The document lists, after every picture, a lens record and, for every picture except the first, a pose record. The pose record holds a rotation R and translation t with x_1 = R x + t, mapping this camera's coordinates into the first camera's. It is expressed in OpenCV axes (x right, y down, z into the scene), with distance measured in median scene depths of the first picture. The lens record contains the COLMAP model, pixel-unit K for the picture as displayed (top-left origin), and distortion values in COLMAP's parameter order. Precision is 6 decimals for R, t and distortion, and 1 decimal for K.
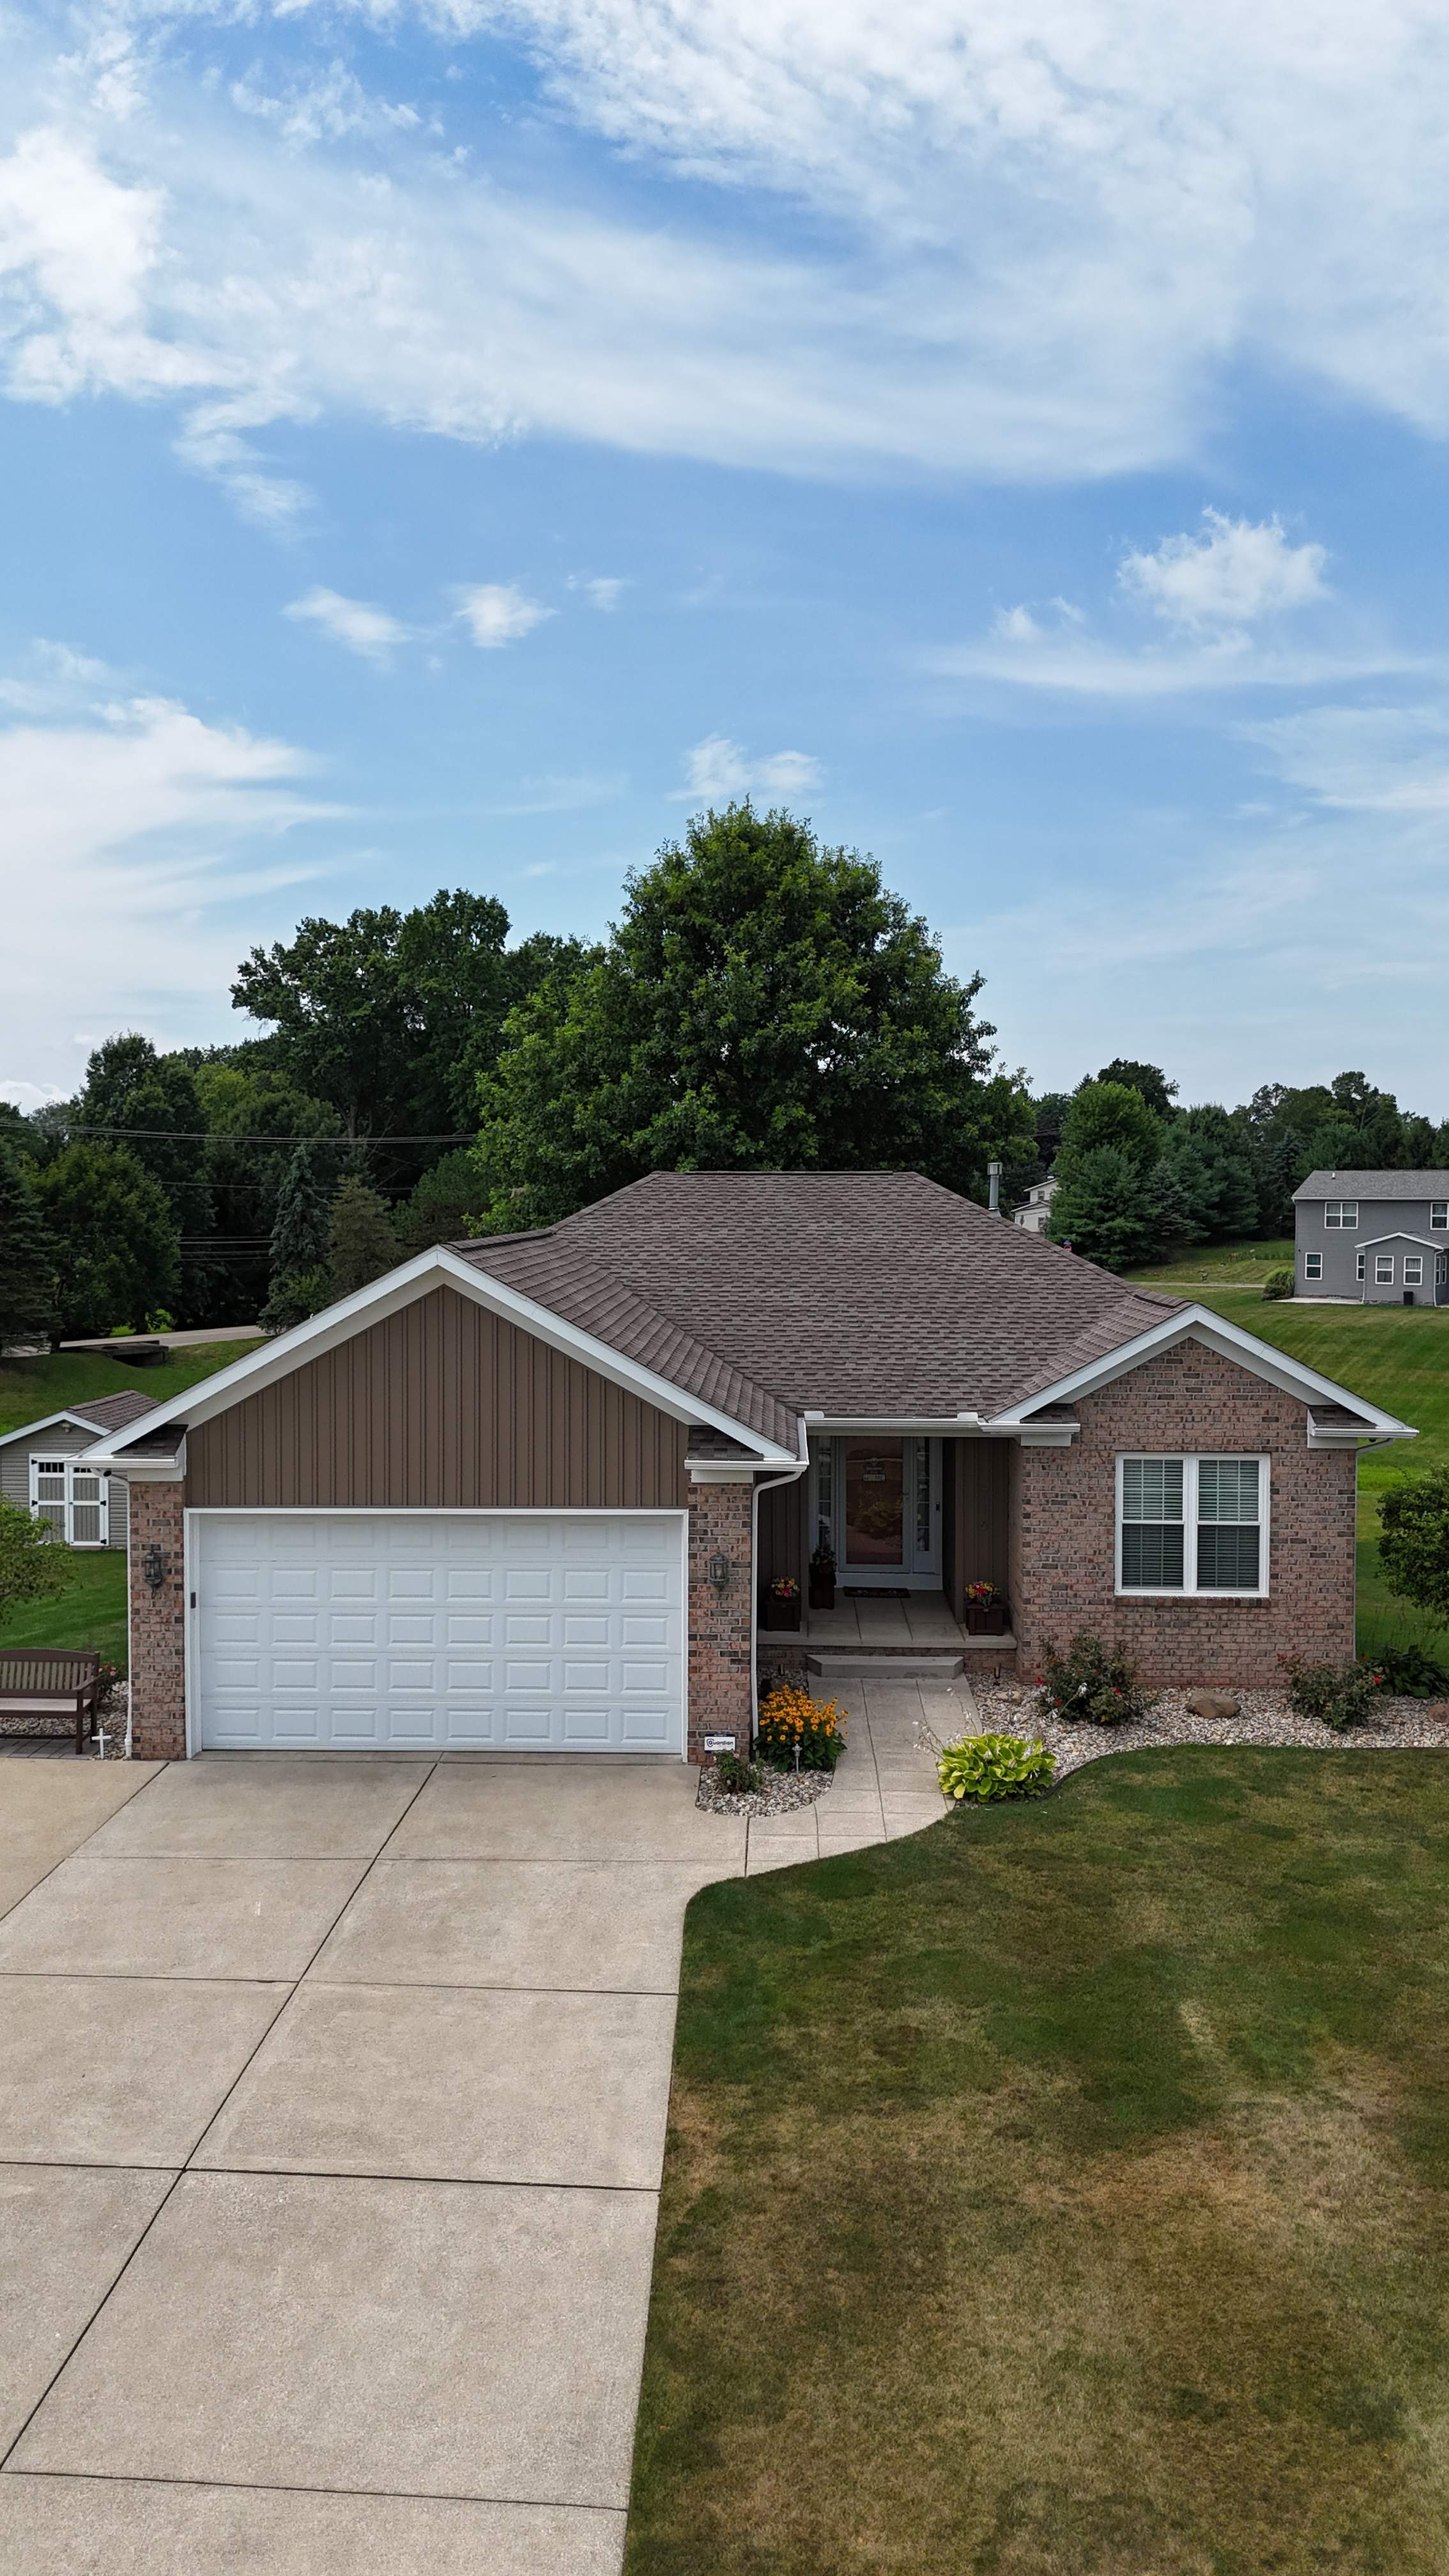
lens RADIAL K [[1958.6, 0, 724.5], [0, 1958.6, 1288.0], [0, 0, 1]] dist [0.097982, 0.000055]
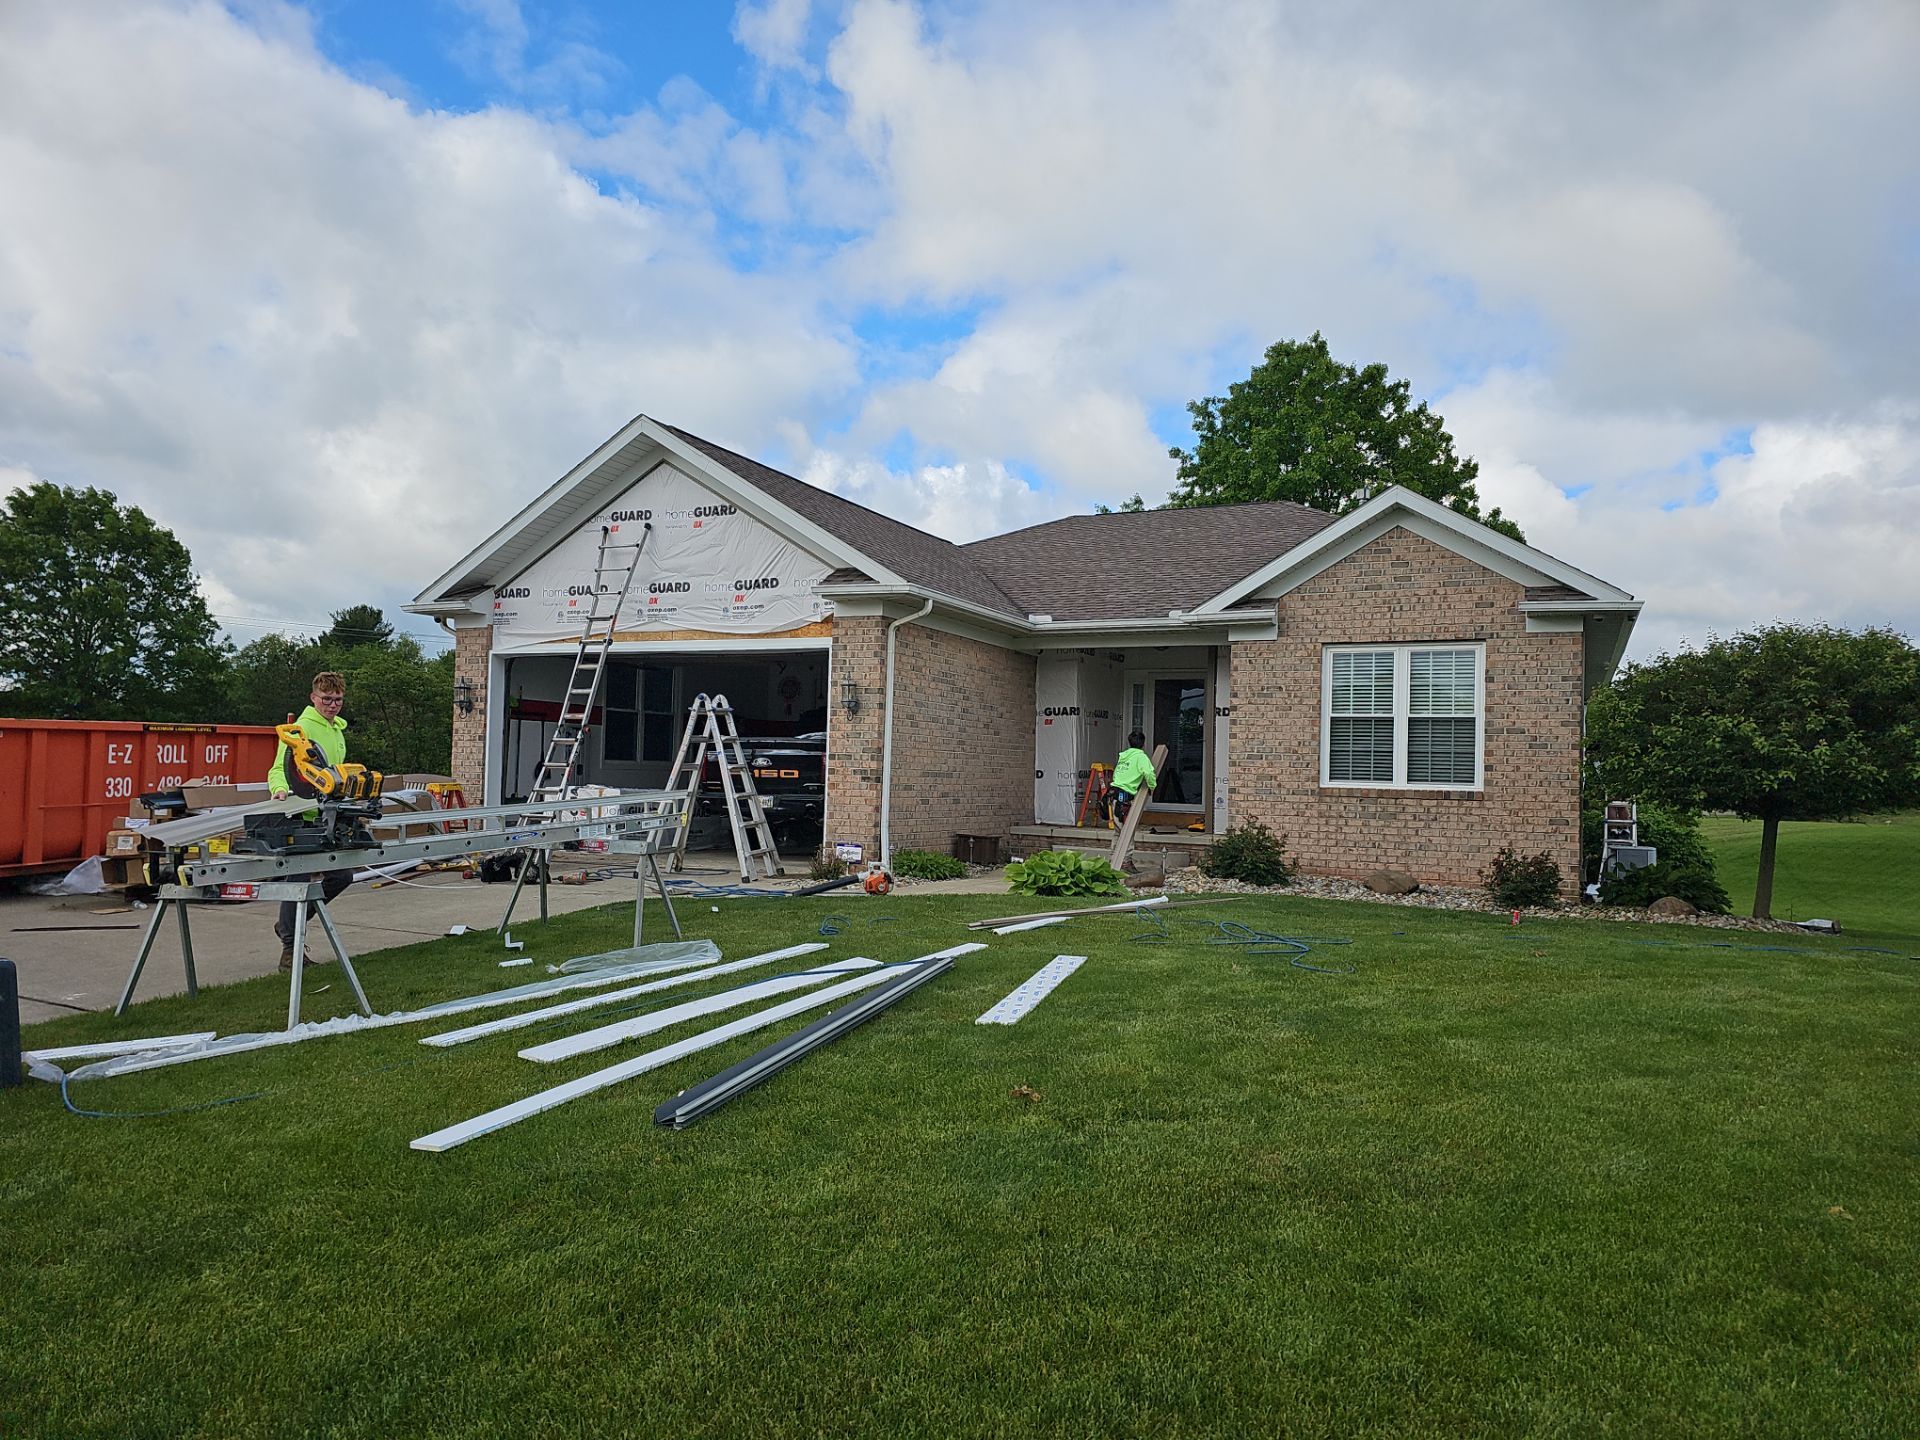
lens RADIAL K [[1251.8, 0, 960.0], [0, 1251.8, 720.0], [0, 0, 1]] dist [0.028011, -0.000302]
pose [[0.914838, 0.004000, -0.403801, 0.289068], [-0.046323, 0.994390, -0.095097, 0.191882], [0.401155, 0.105703, 0.909891, 0.341970]]
